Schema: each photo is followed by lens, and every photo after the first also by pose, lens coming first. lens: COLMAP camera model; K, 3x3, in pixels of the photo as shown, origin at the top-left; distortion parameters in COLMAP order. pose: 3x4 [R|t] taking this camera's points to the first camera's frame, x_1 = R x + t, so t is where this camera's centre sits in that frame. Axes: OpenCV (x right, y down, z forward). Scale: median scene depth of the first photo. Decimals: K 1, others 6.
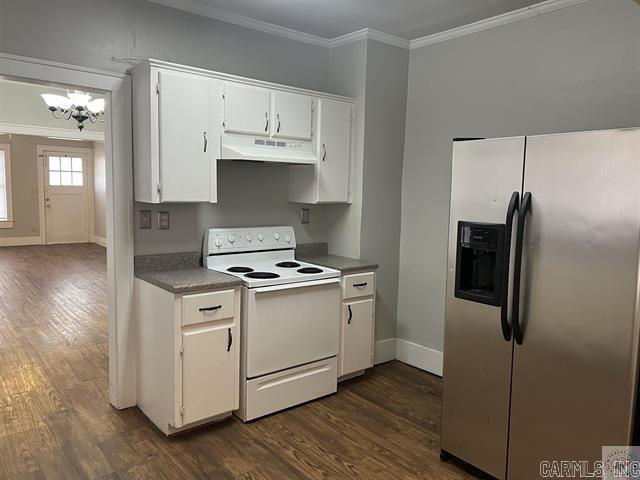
lens RADIAL K [[478.8, 0, 318.4], [0, 478.8, 239.1], [0, 0, 1]] dist [0.036010, -0.002469]
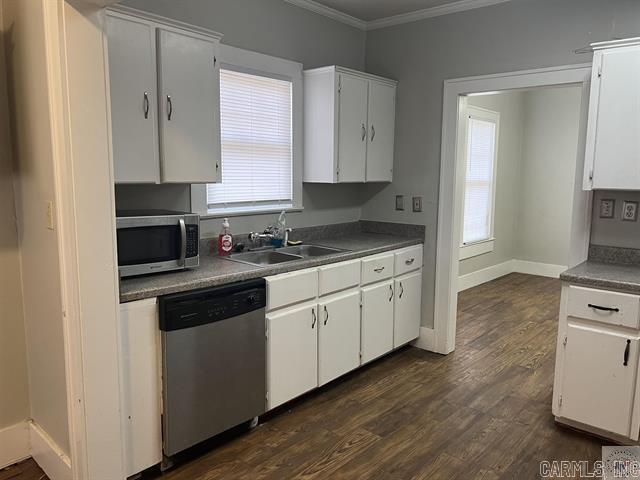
lens RADIAL K [[478.8, 0, 316.6], [0, 478.8, 238.7], [0, 0, 1]] dist [0.036010, -0.002469]
pose [[0.152121, 0.102438, -0.983039, 0.563380], [-0.096481, 0.991403, 0.088379, -0.011921], [0.983642, 0.081400, 0.160697, 0.316491]]
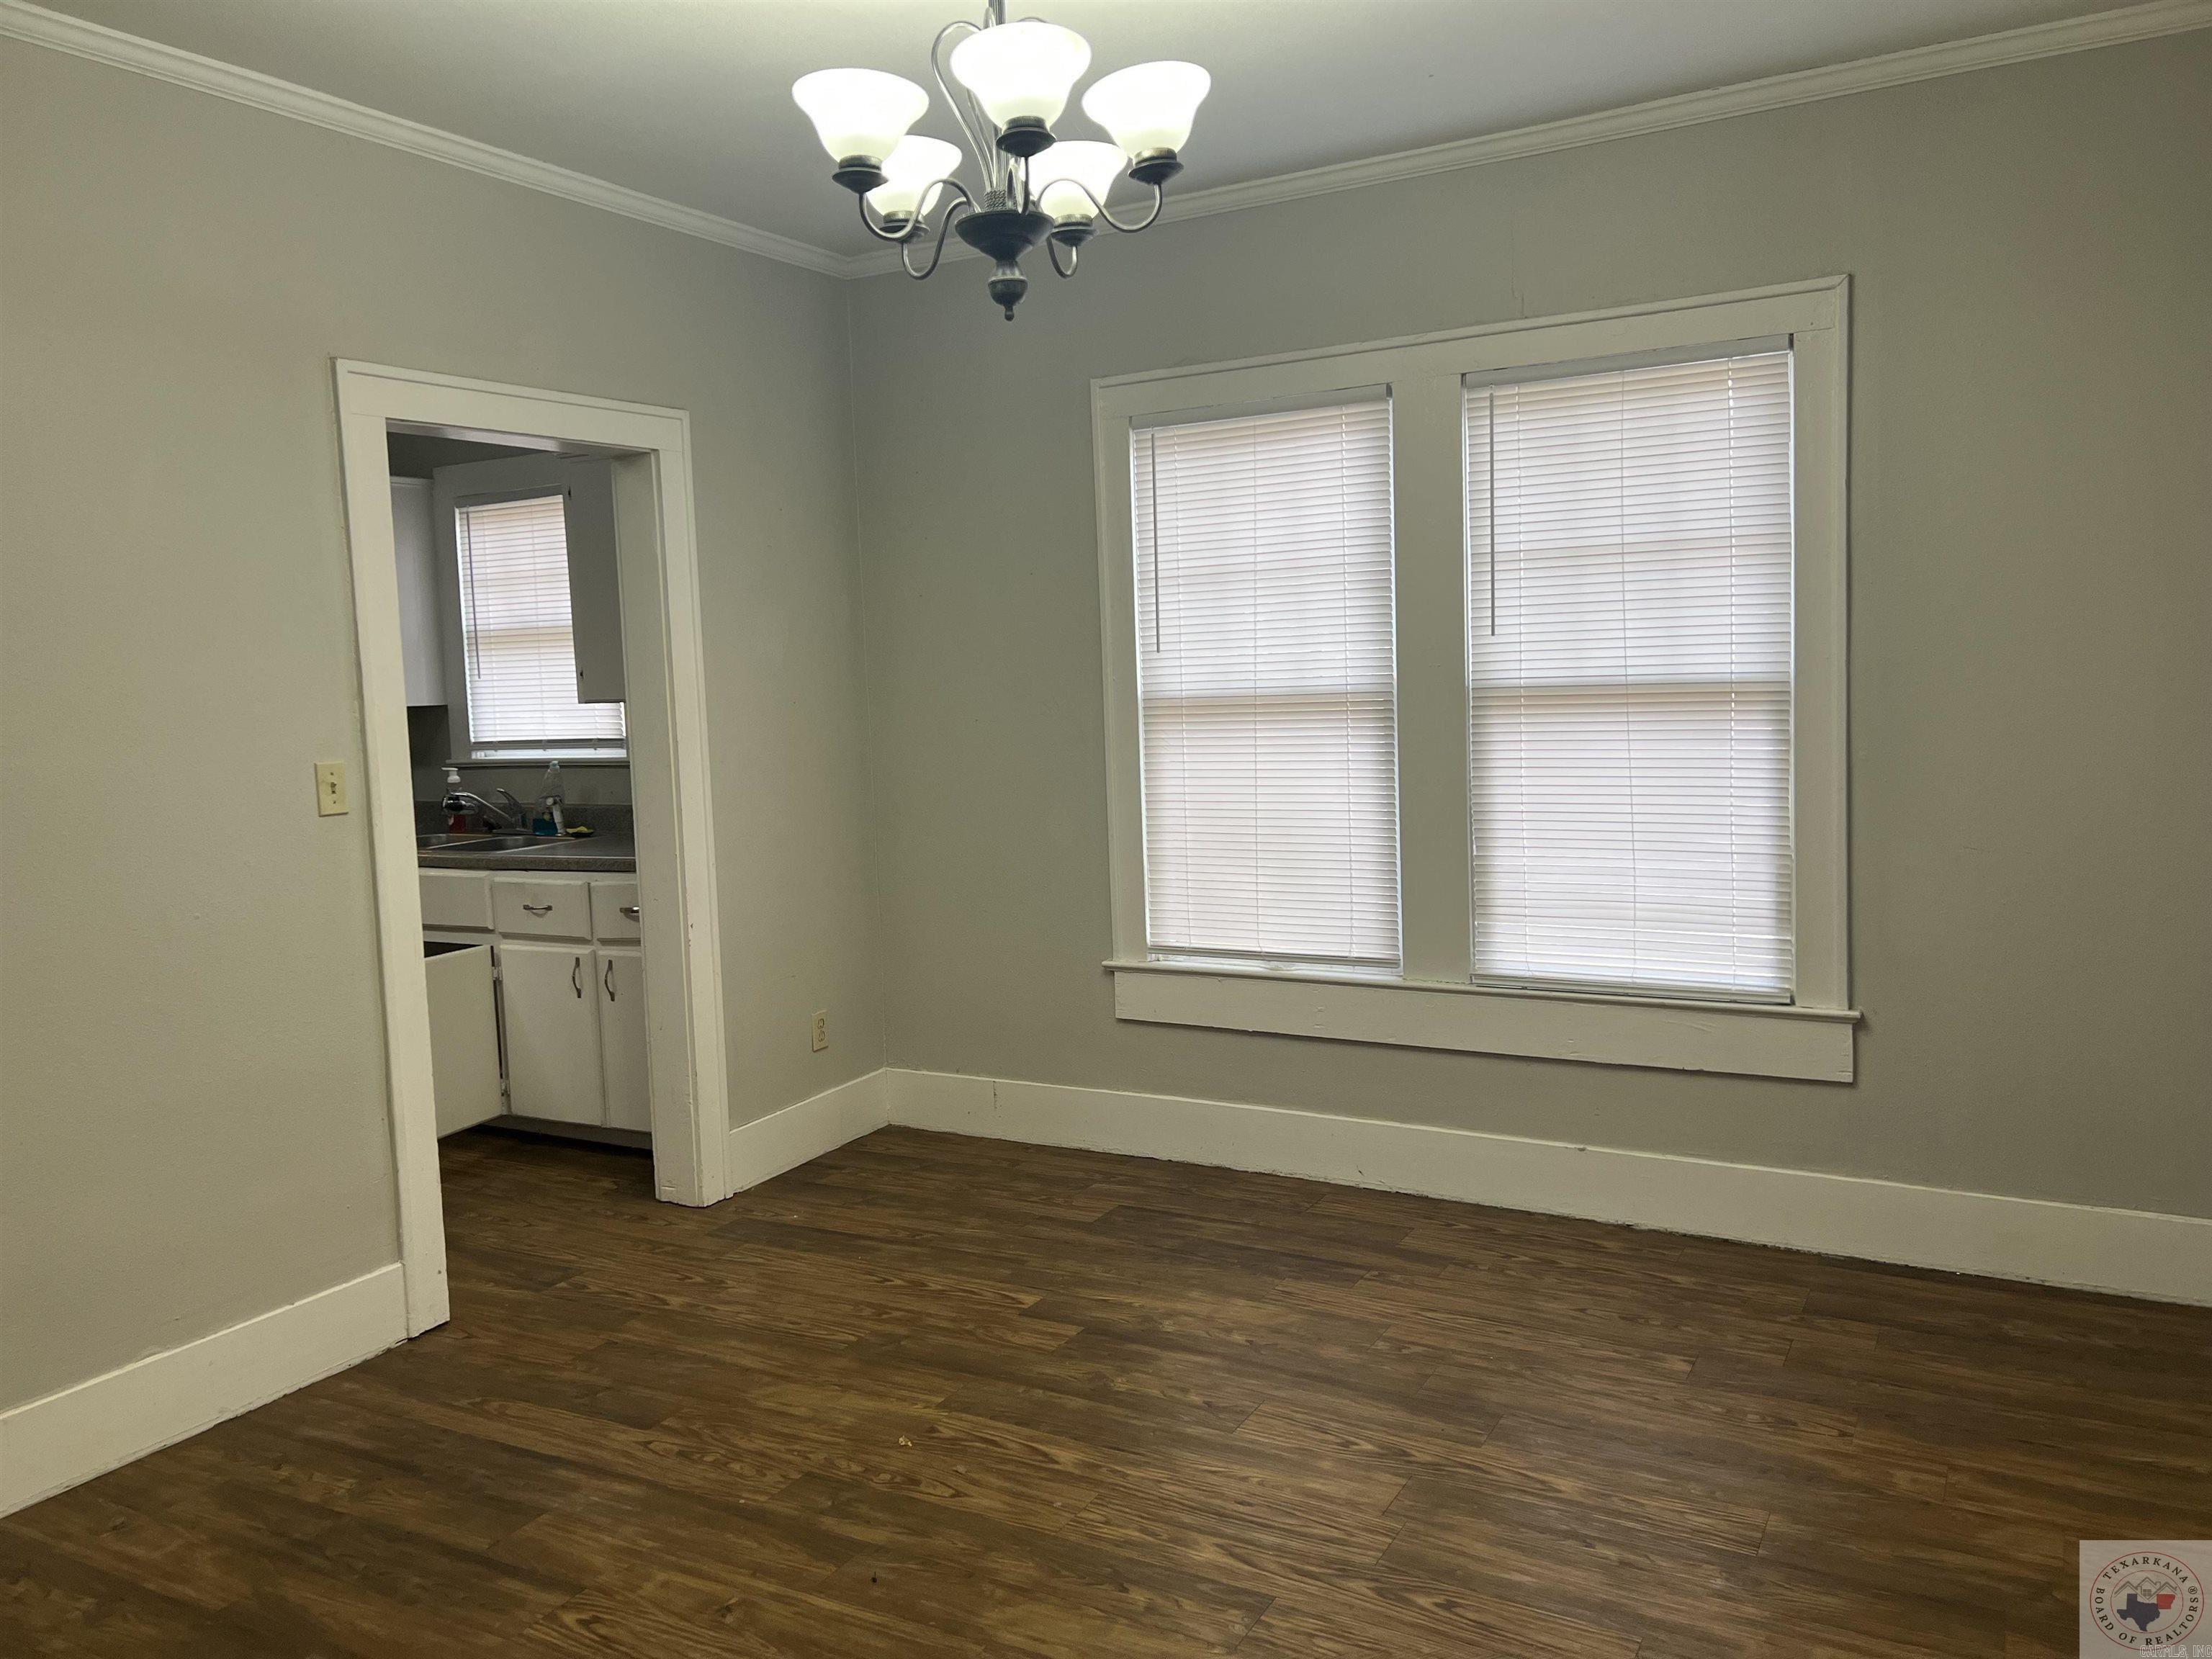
lens RADIAL K [[1654.8, 0, 1115.8], [0, 1654.8, 828.7], [0, 0, 1]] dist [0.036010, -0.002469]
pose [[-0.927112, 0.037244, -0.372928, -0.504097], [-0.031384, 0.983840, 0.176278, -0.261657], [0.373467, 0.175134, -0.910961, 2.509484]]
